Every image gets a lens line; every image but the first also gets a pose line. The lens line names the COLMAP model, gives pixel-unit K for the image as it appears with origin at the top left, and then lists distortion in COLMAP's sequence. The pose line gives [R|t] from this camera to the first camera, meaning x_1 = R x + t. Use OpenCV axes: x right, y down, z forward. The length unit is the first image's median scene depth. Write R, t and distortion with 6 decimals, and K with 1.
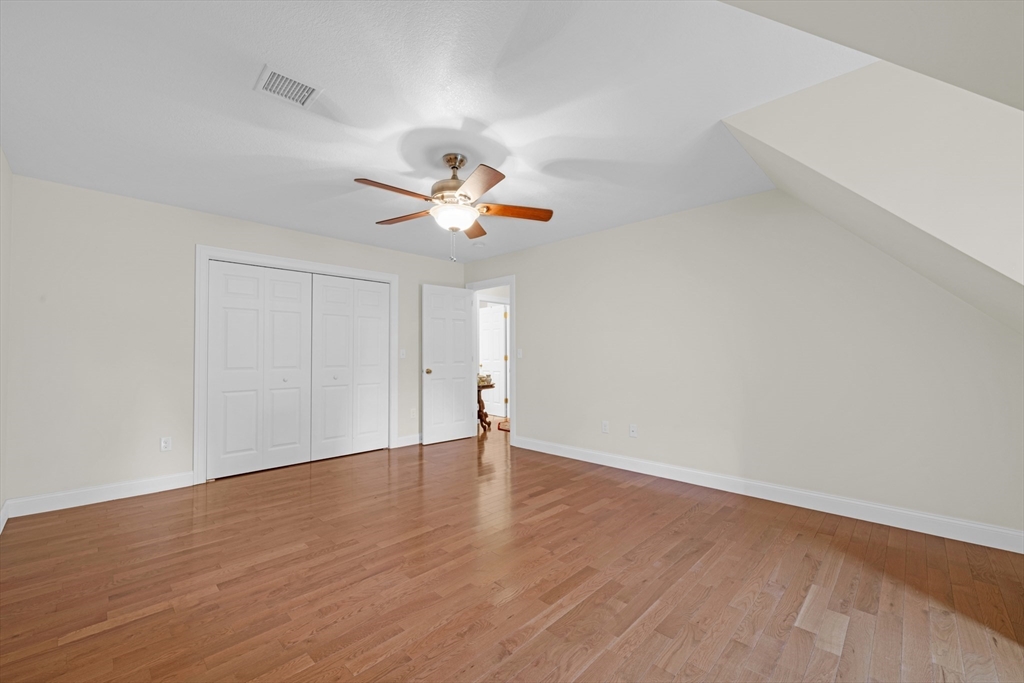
lens RADIAL K [[416.9, 0, 511.3], [0, 416.9, 347.2], [0, 0, 1]] dist [-0.001755, 0.000007]
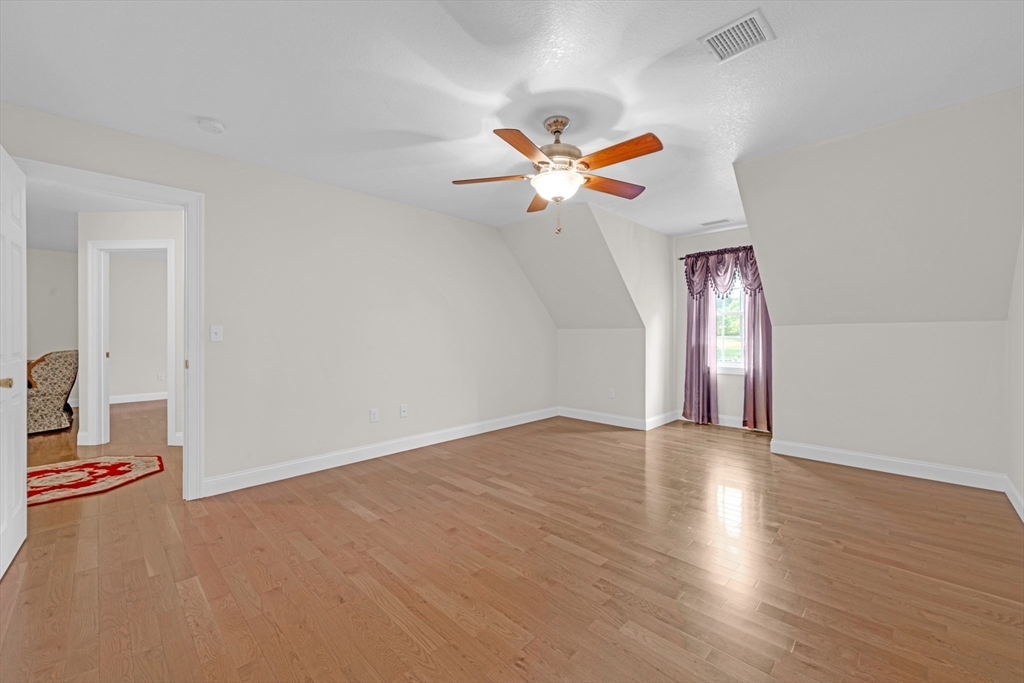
lens RADIAL K [[416.0, 0, 513.6], [0, 416.0, 337.2], [0, 0, 1]] dist [0.002490, 0.000137]
pose [[-0.015270, -0.003299, 0.999878, -1.081287], [-0.017092, 0.999849, 0.003038, 0.020767], [-0.999737, -0.017044, -0.015324, 1.127562]]
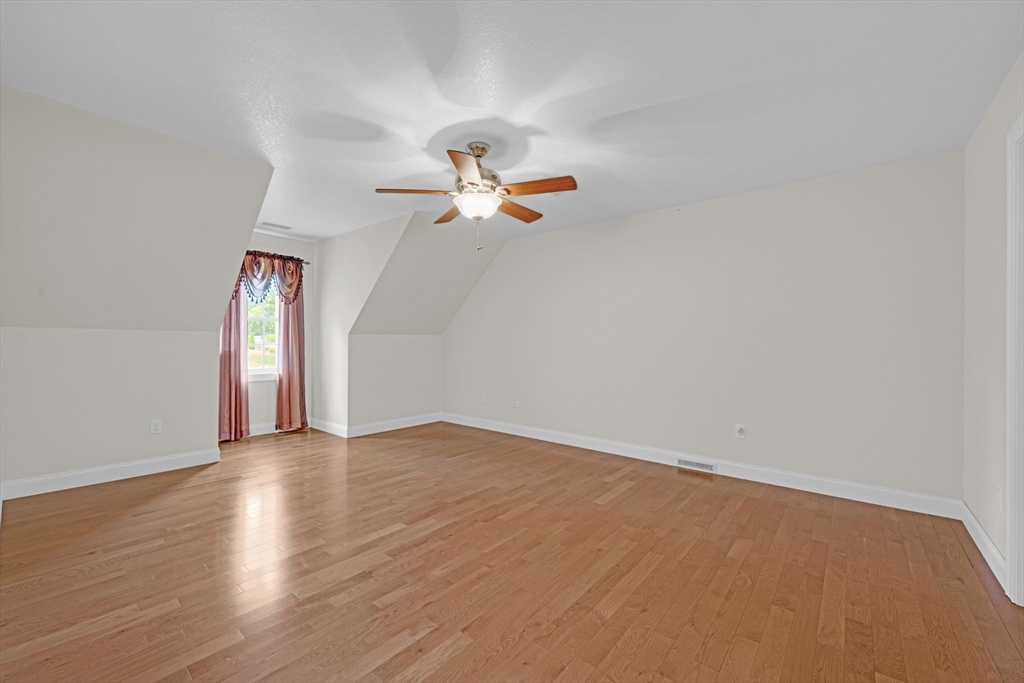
lens RADIAL K [[408.6, 0, 509.9], [0, 408.6, 341.5], [0, 0, 1]] dist [-0.001177, 0.000100]
pose [[-0.995006, -0.006222, -0.099619, -0.118198], [-0.003883, 0.999712, -0.023665, 0.041183], [0.099738, -0.023160, -0.994744, 2.027270]]
